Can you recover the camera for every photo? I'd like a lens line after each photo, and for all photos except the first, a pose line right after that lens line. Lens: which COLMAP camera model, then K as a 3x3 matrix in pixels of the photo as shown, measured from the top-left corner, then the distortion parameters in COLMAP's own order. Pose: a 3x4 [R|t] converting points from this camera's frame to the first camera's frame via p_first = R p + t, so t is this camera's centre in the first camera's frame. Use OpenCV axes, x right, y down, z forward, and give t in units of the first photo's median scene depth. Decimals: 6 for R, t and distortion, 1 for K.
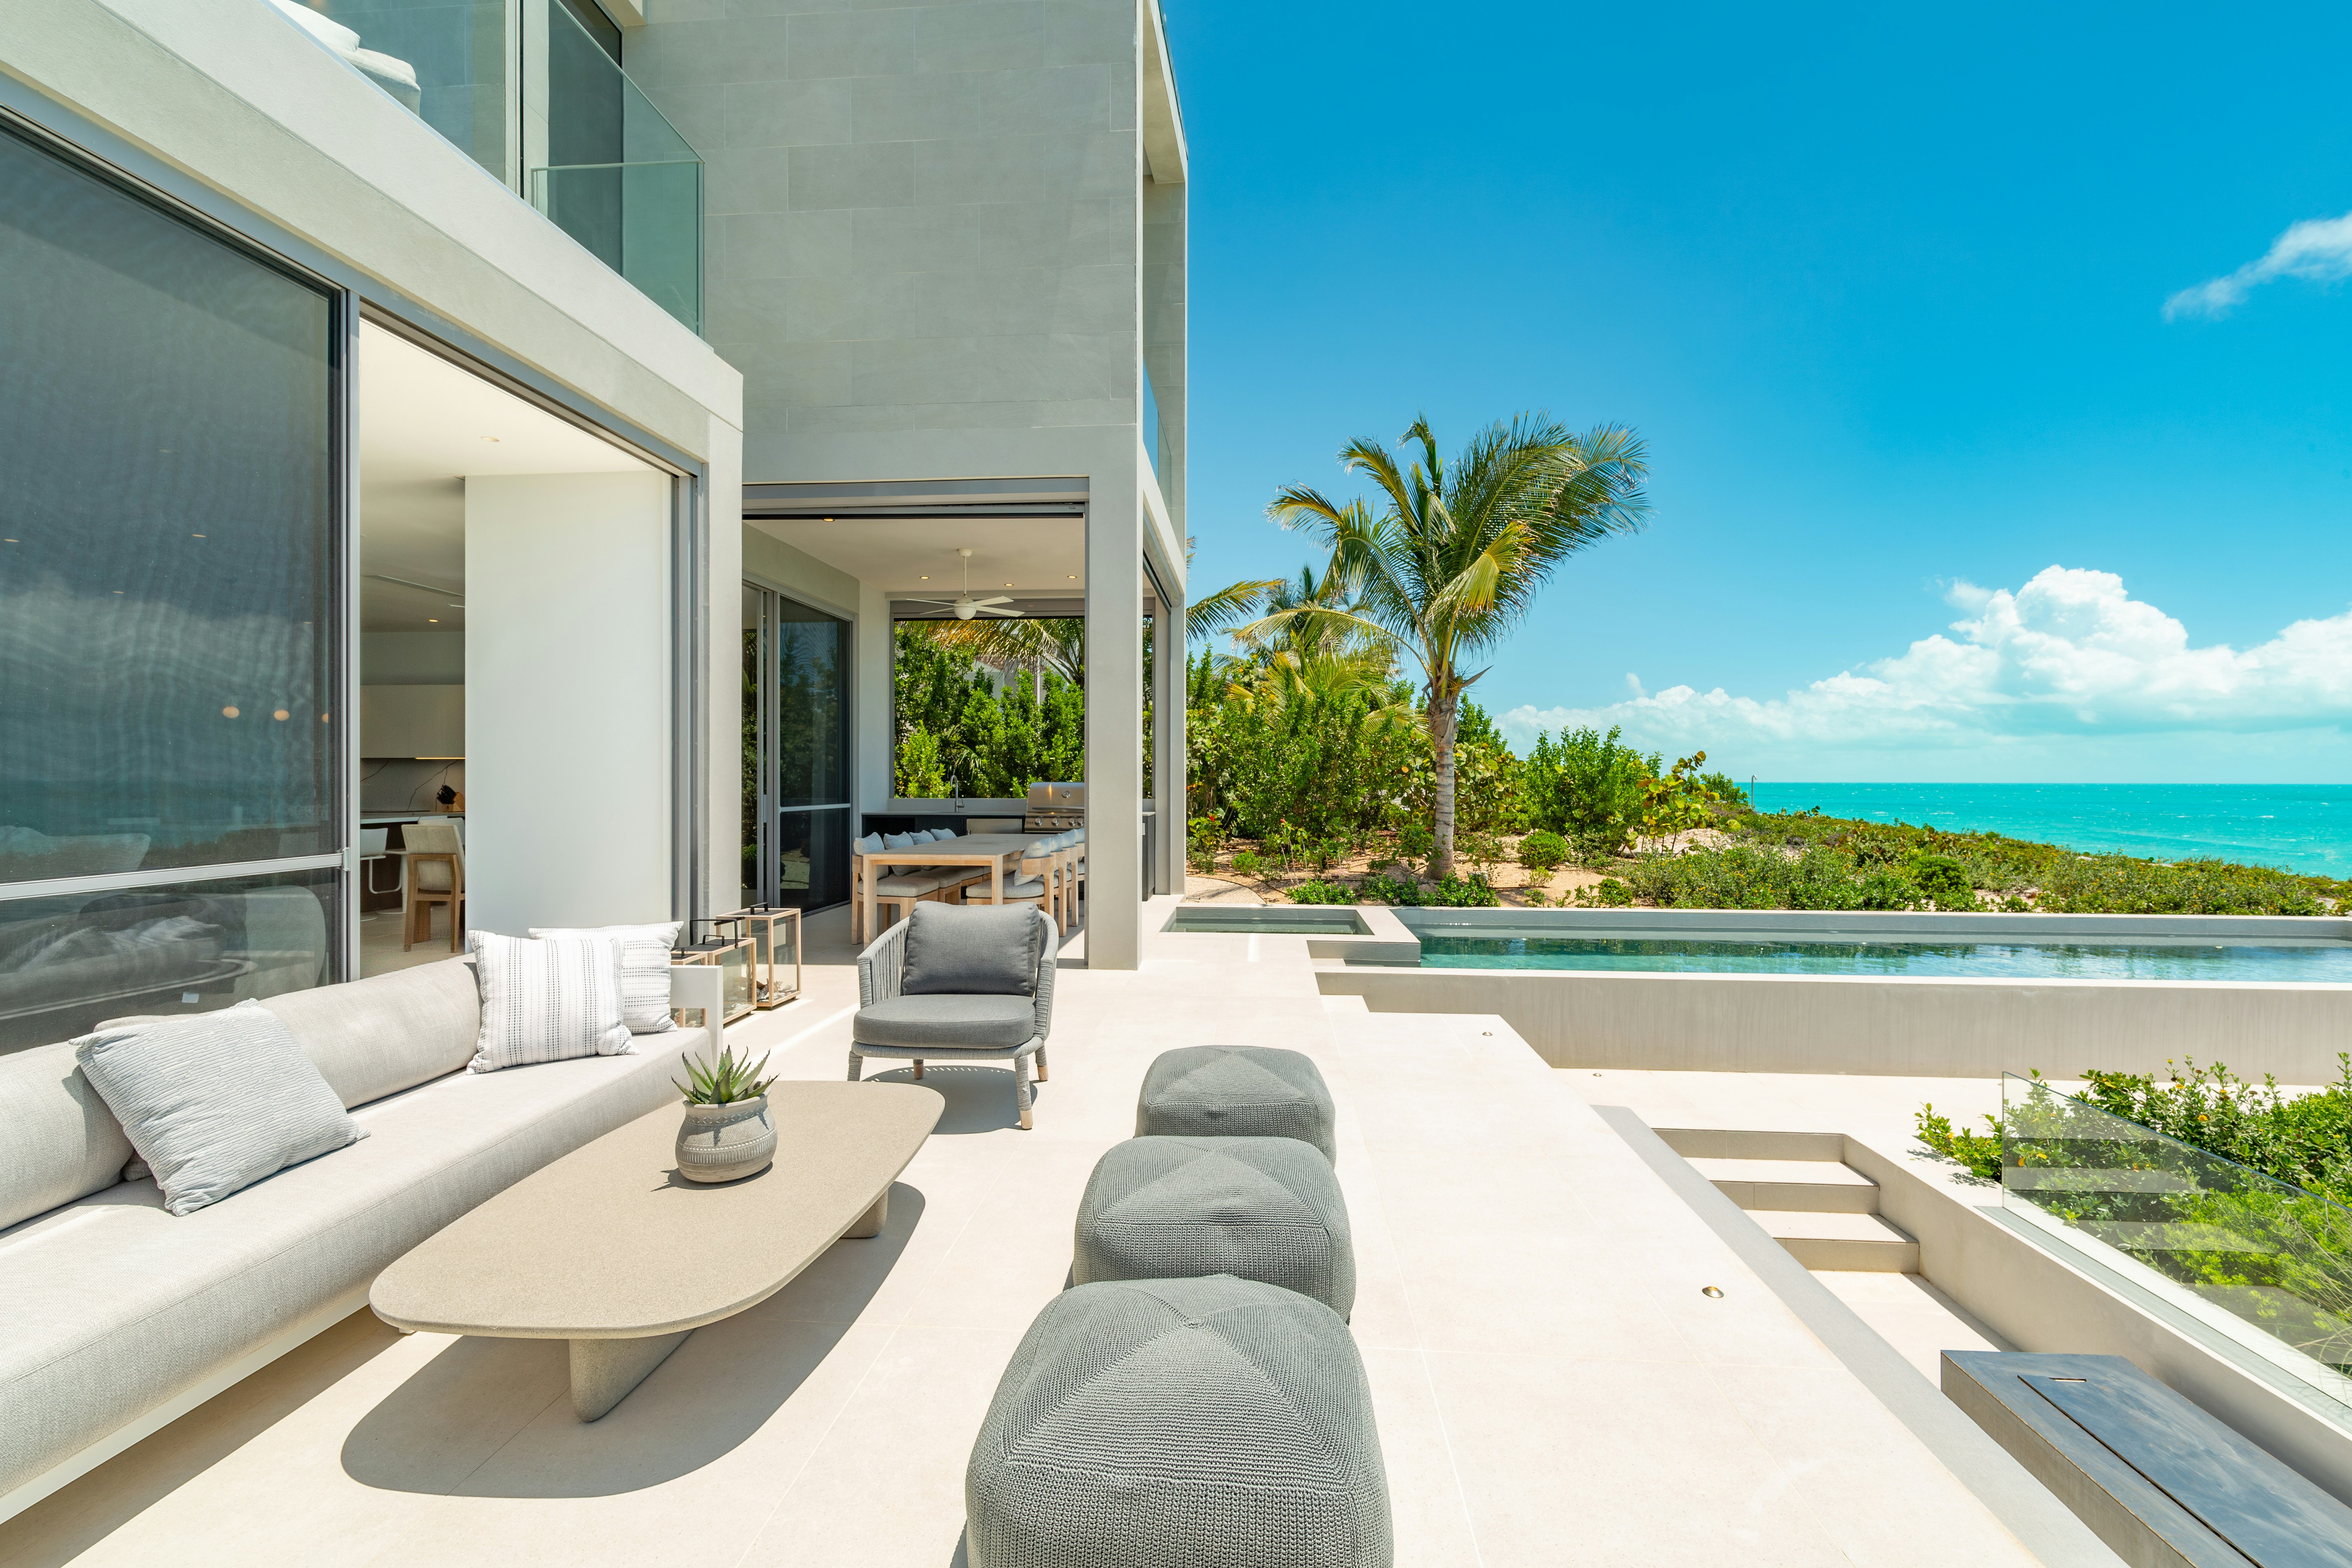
lens RADIAL K [[1004.3, 0, 1184.6], [0, 1004.3, 779.3], [0, 0, 1]] dist [0.002150, -0.000330]
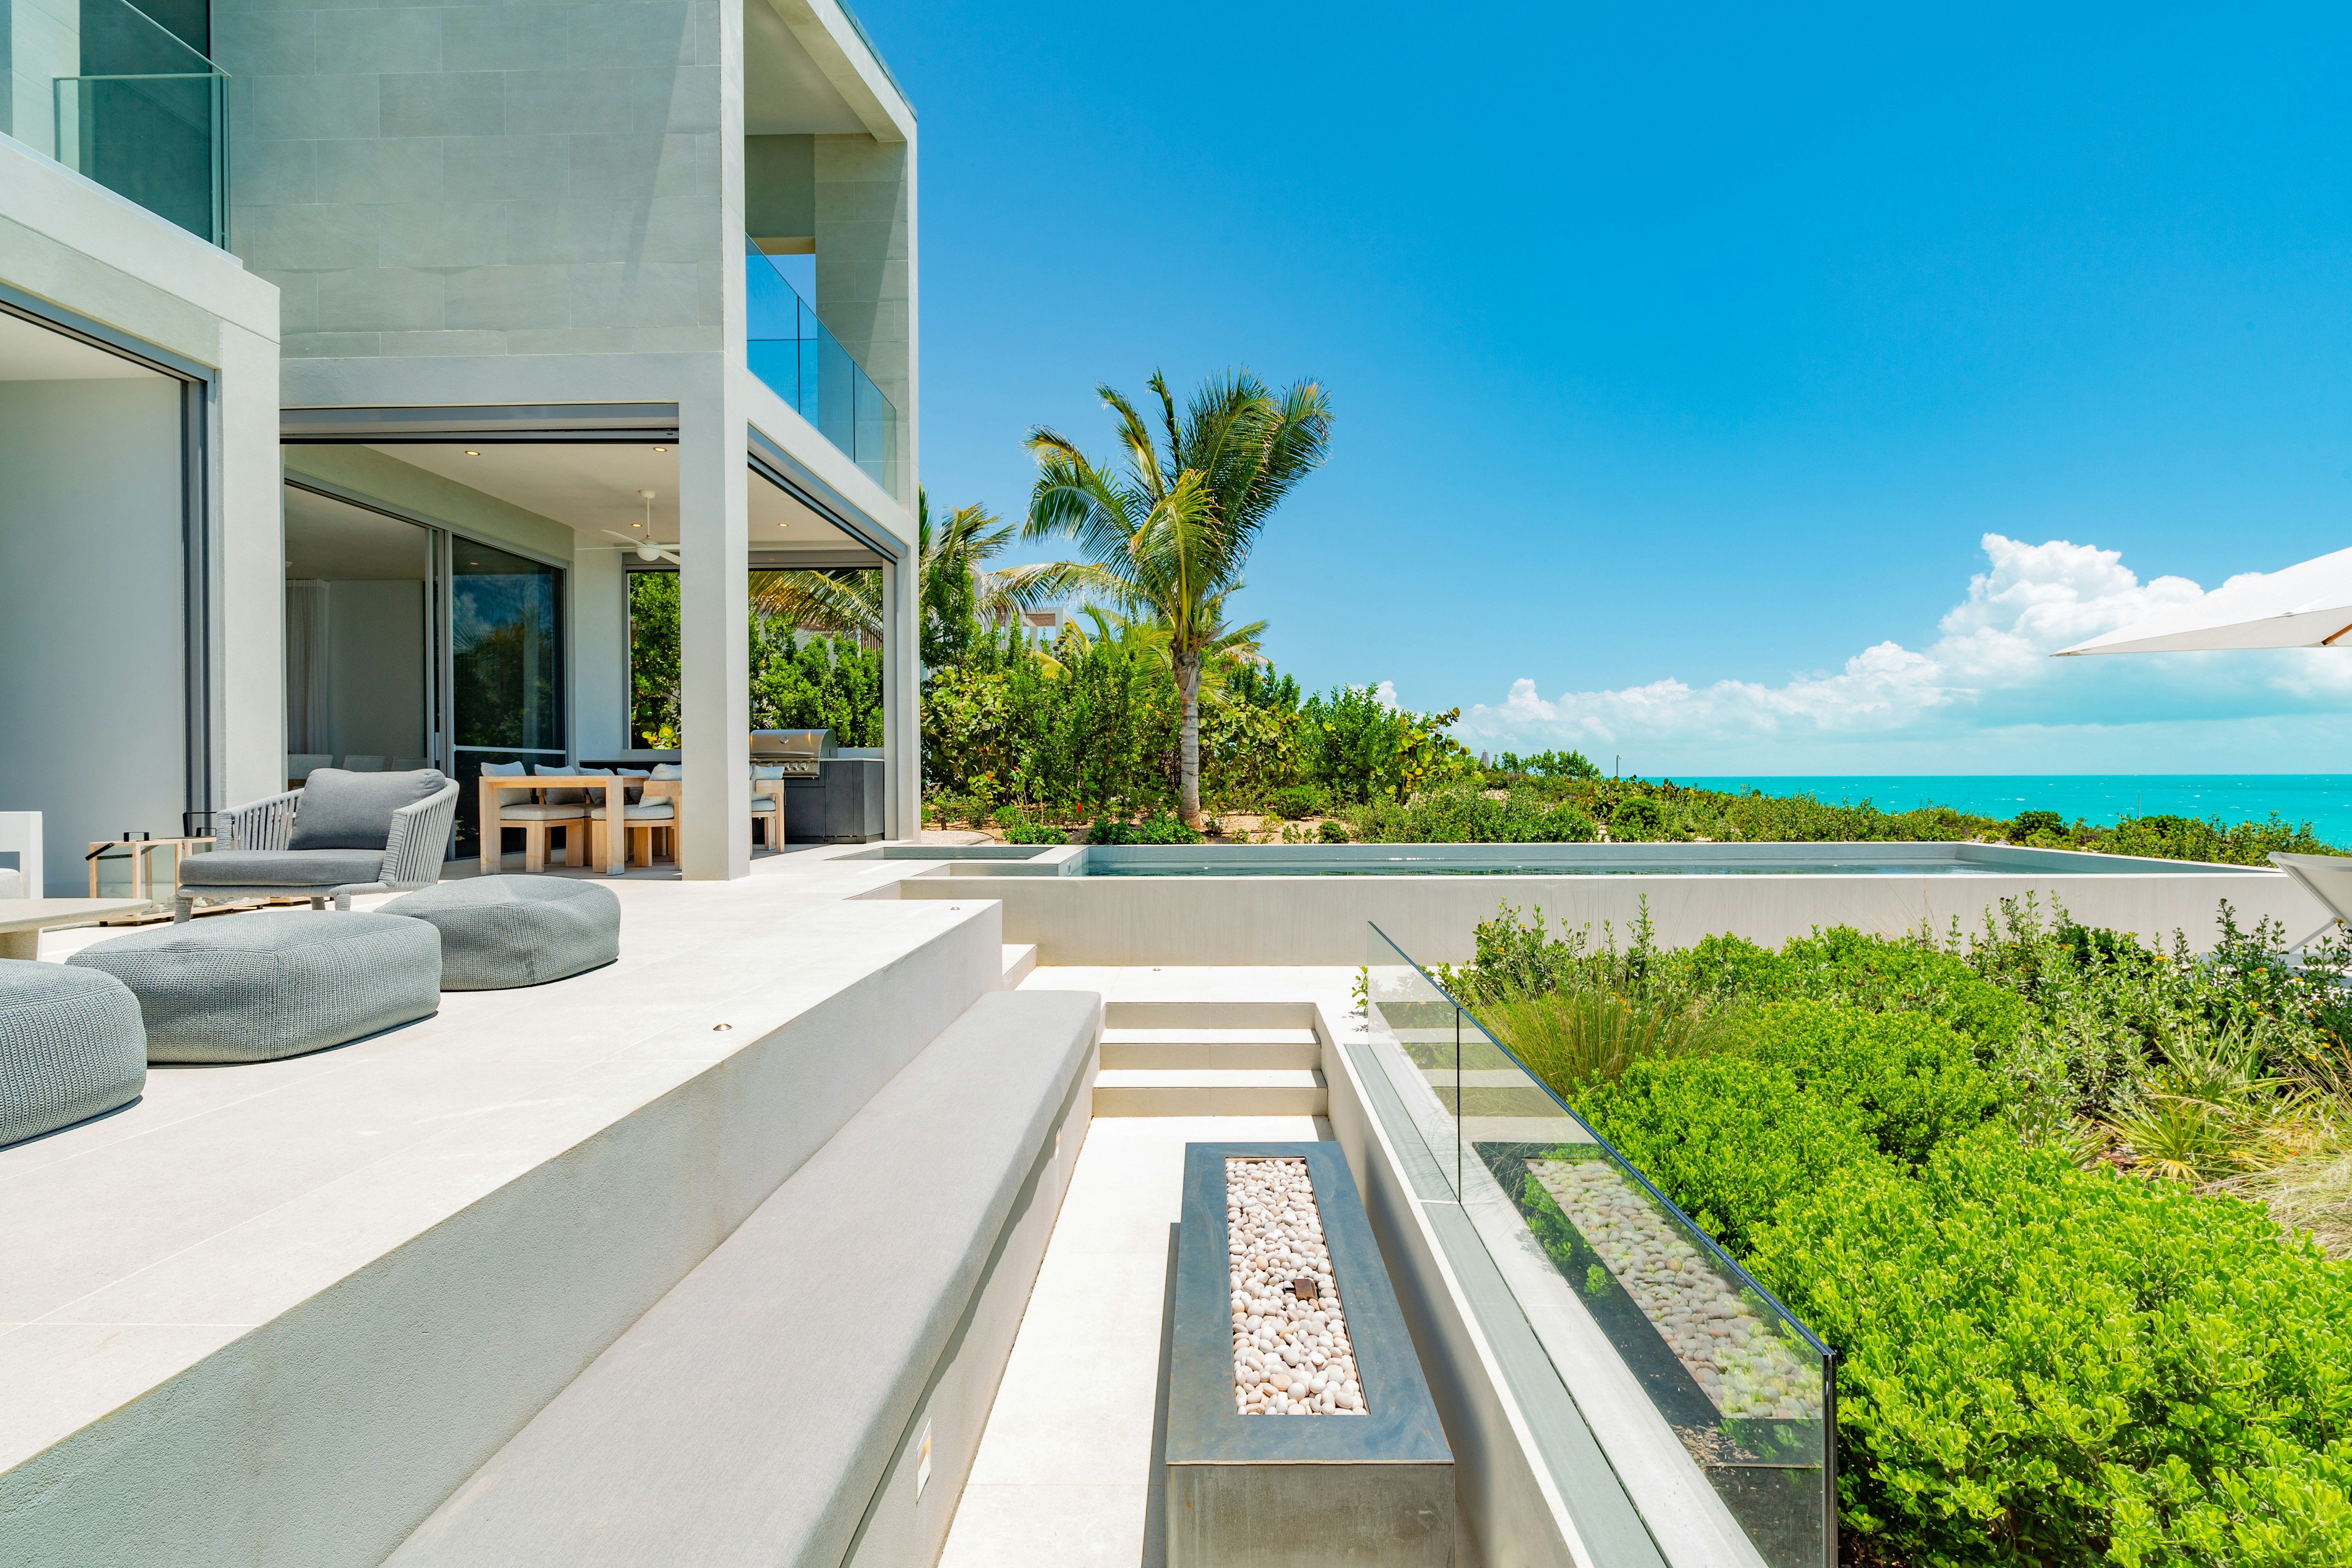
lens RADIAL K [[1004.3, 0, 1177.9], [0, 1004.3, 786.3], [0, 0, 1]] dist [0.002150, -0.000330]
pose [[0.998953, -0.007754, 0.045086, 0.261526], [0.007353, 0.999932, 0.009057, 0.061738], [-0.045153, -0.008716, 0.998942, -0.039163]]
